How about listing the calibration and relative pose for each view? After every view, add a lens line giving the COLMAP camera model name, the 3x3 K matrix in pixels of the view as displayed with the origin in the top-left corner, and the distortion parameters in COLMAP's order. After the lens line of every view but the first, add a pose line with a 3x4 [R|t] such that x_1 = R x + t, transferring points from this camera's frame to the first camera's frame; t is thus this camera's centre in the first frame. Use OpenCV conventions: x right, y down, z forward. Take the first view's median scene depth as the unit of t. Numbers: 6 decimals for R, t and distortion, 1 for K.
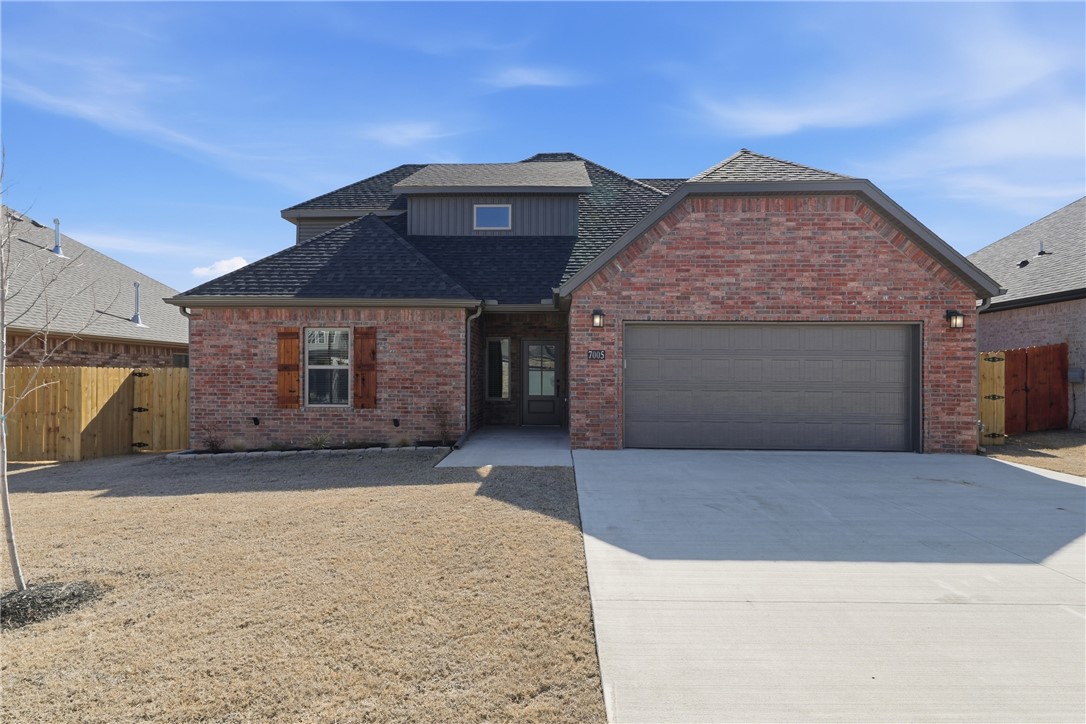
lens RADIAL K [[586.8, 0, 544.3], [0, 586.8, 374.9], [0, 0, 1]] dist [0.001484, 0.000444]
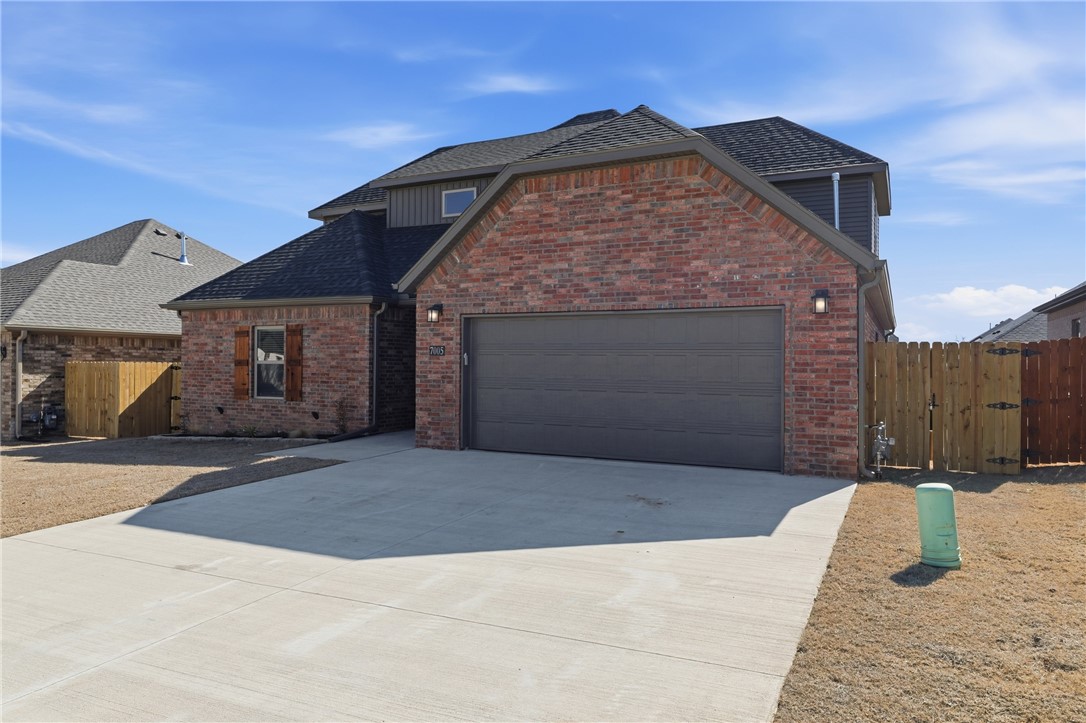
lens RADIAL K [[733.6, 0, 543.0], [0, 733.6, 361.5], [0, 0, 1]] dist [0.000215, -0.000879]
pose [[0.907770, 0.000132, -0.419467, 0.754541], [-0.001511, 0.999994, -0.002956, -0.013143], [0.419465, 0.003317, 0.907766, -0.022334]]
